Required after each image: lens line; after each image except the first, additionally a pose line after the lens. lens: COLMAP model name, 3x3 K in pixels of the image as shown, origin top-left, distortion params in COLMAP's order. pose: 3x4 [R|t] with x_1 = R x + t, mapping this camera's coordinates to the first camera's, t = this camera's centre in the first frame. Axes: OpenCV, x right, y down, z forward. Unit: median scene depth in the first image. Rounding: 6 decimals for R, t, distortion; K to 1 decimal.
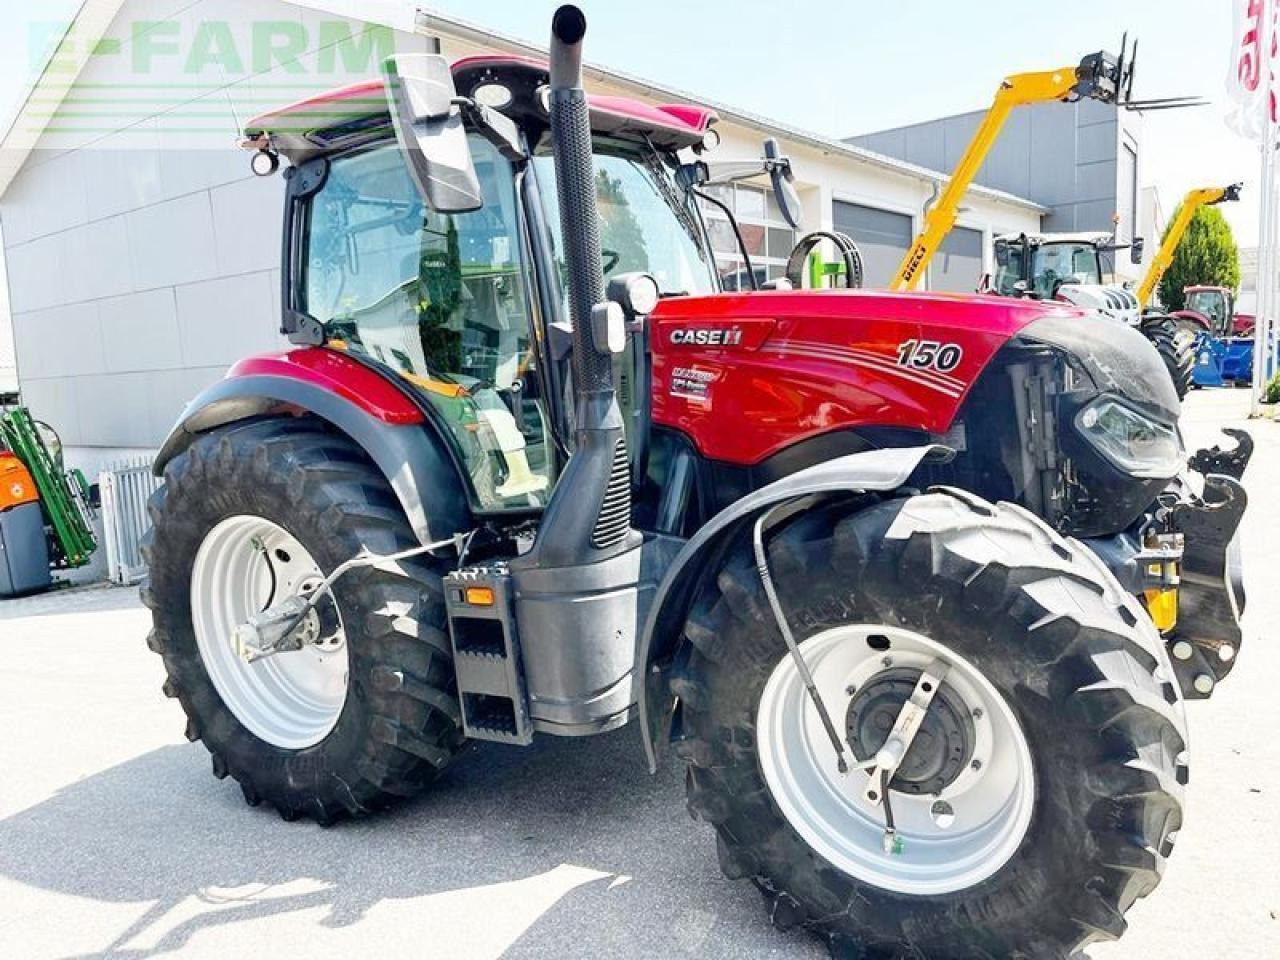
lens RADIAL K [[971.7, 0, 636.9], [0, 971.7, 484.0], [0, 0, 1]] dist [0.038469, -0.040887]
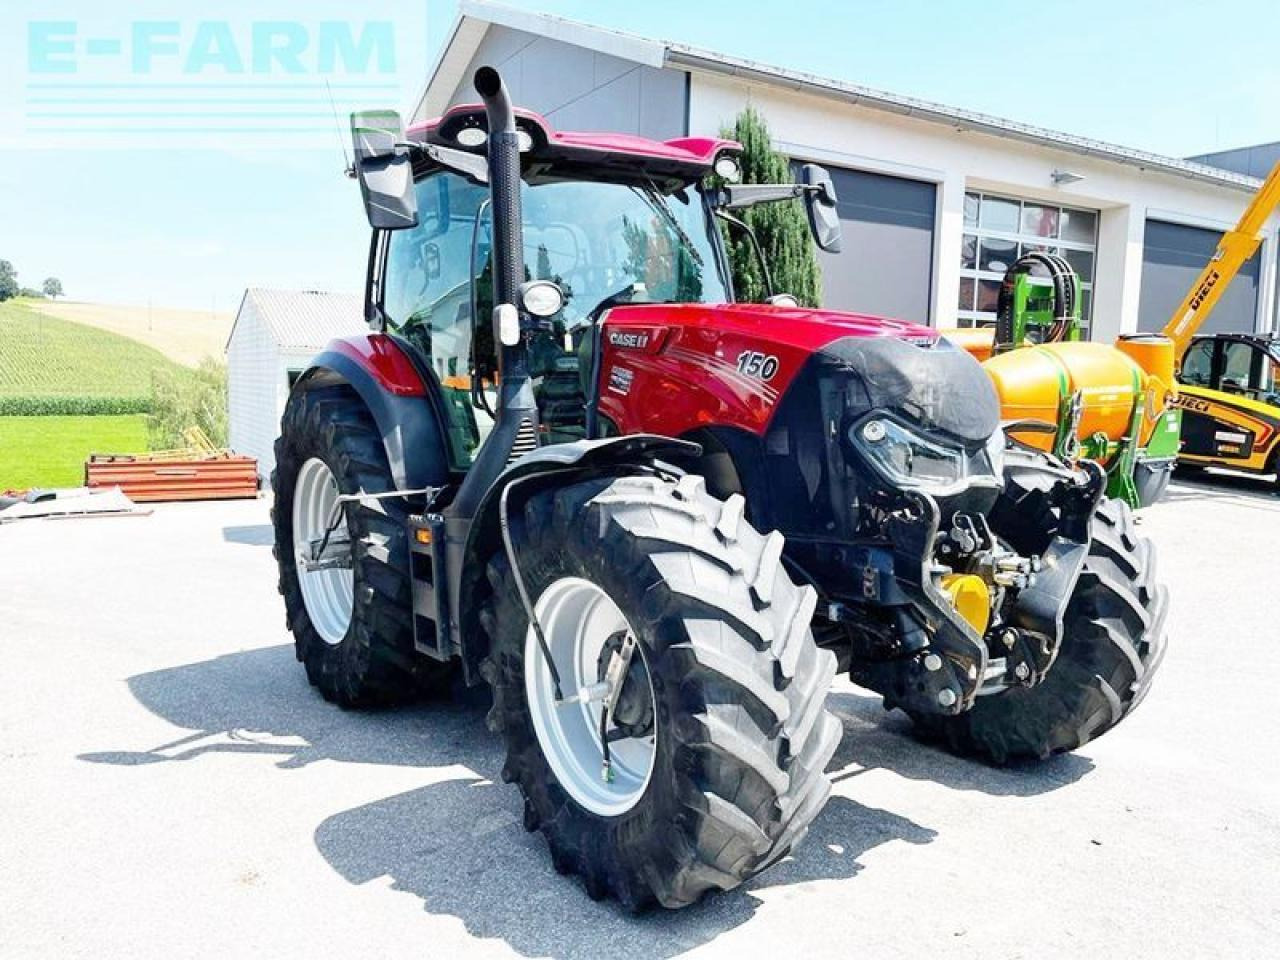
lens RADIAL K [[971.7, 0, 647.1], [0, 971.7, 473.9], [0, 0, 1]] dist [0.038469, -0.040887]
pose [[0.930675, 0.105091, -0.350428, 0.548985], [-0.113098, 0.993581, -0.002402, 0.007496], [0.347926, 0.041868, 0.936587, -0.072592]]
